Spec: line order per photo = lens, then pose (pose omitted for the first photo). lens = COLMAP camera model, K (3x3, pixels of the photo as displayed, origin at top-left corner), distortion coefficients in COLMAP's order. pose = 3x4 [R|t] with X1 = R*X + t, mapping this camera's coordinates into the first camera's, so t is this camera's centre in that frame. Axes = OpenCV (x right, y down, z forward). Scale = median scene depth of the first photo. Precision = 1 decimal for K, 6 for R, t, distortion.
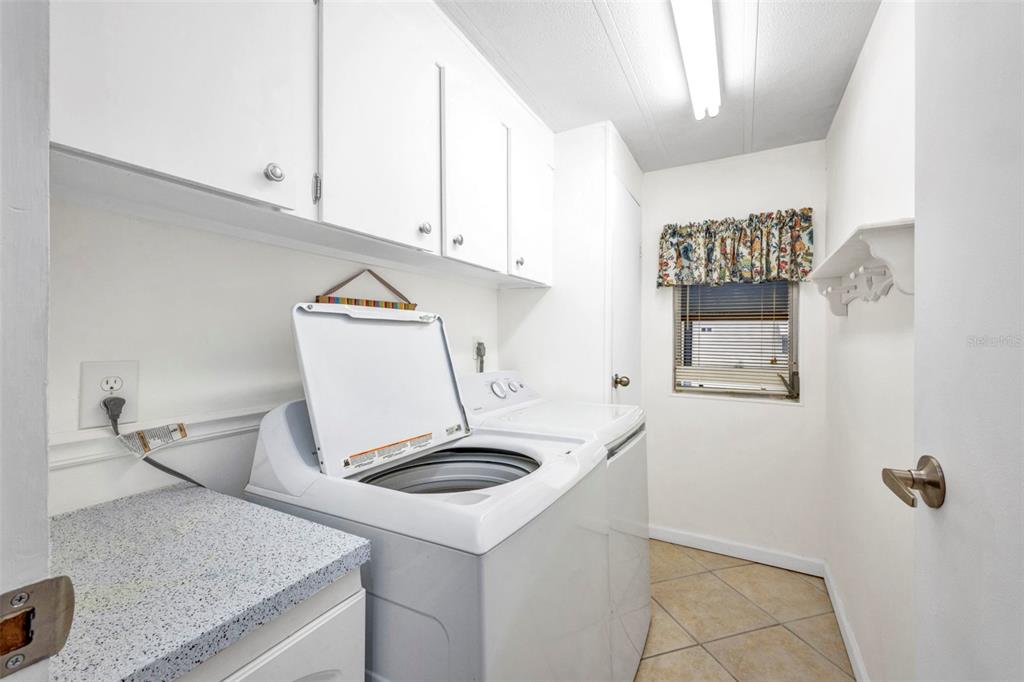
lens RADIAL K [[420.5, 0, 515.0], [0, 420.5, 339.1], [0, 0, 1]] dist [0.015122, -0.004007]
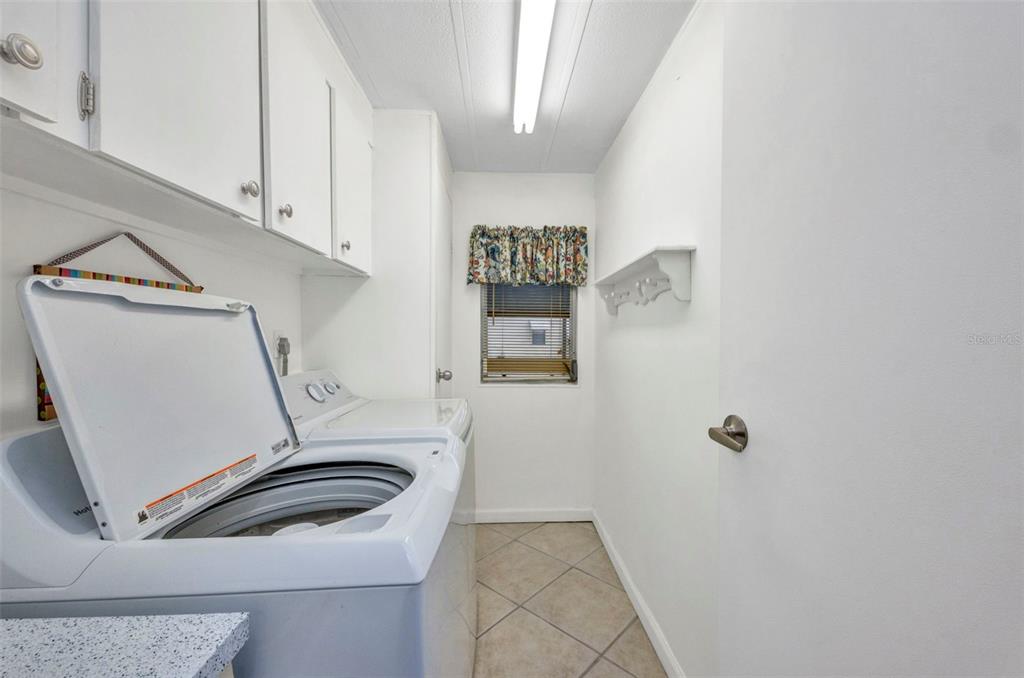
lens RADIAL K [[418.1, 0, 518.1], [0, 418.1, 340.0], [0, 0, 1]] dist [0.011861, -0.003121]
pose [[0.855782, -0.009347, 0.517252, -0.158126], [0.001053, 0.999866, 0.016327, -0.000605], [-0.517336, -0.013427, 0.855677, 0.075115]]
